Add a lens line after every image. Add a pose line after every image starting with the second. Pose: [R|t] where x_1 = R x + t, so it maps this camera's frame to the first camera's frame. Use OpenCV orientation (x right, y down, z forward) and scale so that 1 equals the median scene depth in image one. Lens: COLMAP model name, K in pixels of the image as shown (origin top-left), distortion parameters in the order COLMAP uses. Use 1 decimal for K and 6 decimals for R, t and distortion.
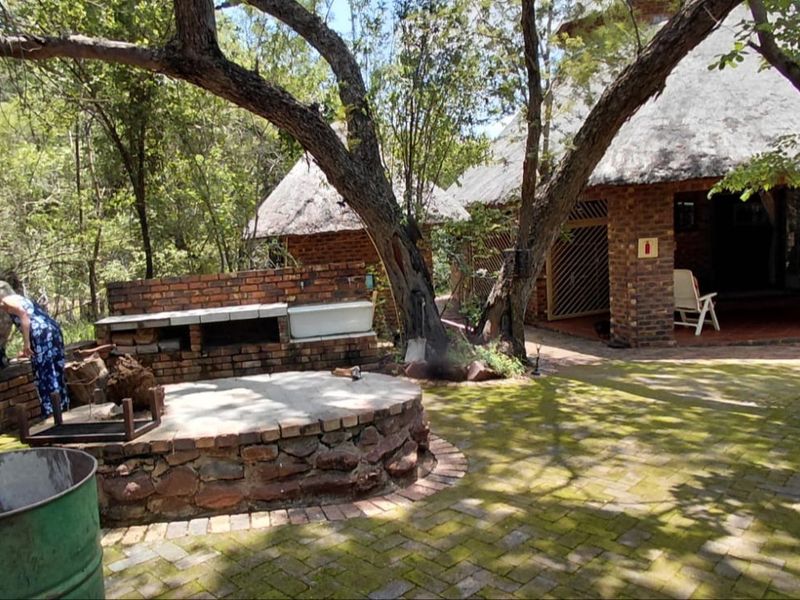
lens RADIAL K [[472.3, 0, 414.7], [0, 472.3, 300.4], [0, 0, 1]] dist [-0.004619, -0.001253]
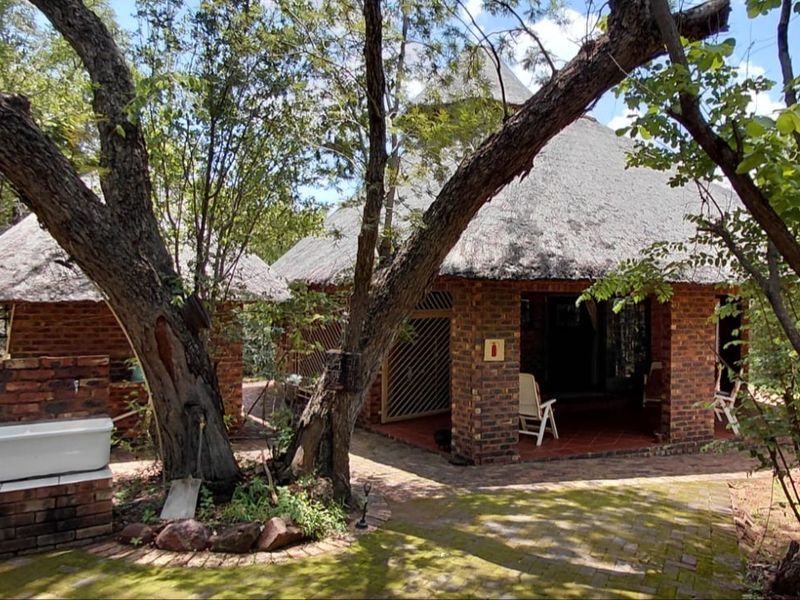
lens RADIAL K [[472.3, 0, 414.7], [0, 472.3, 300.4], [0, 0, 1]] dist [-0.004619, -0.001253]
pose [[0.941502, 0.082816, 0.326673, 0.066061], [-0.030228, 0.986181, -0.162891, -0.062203], [-0.335649, 0.143488, 0.930995, 0.244331]]
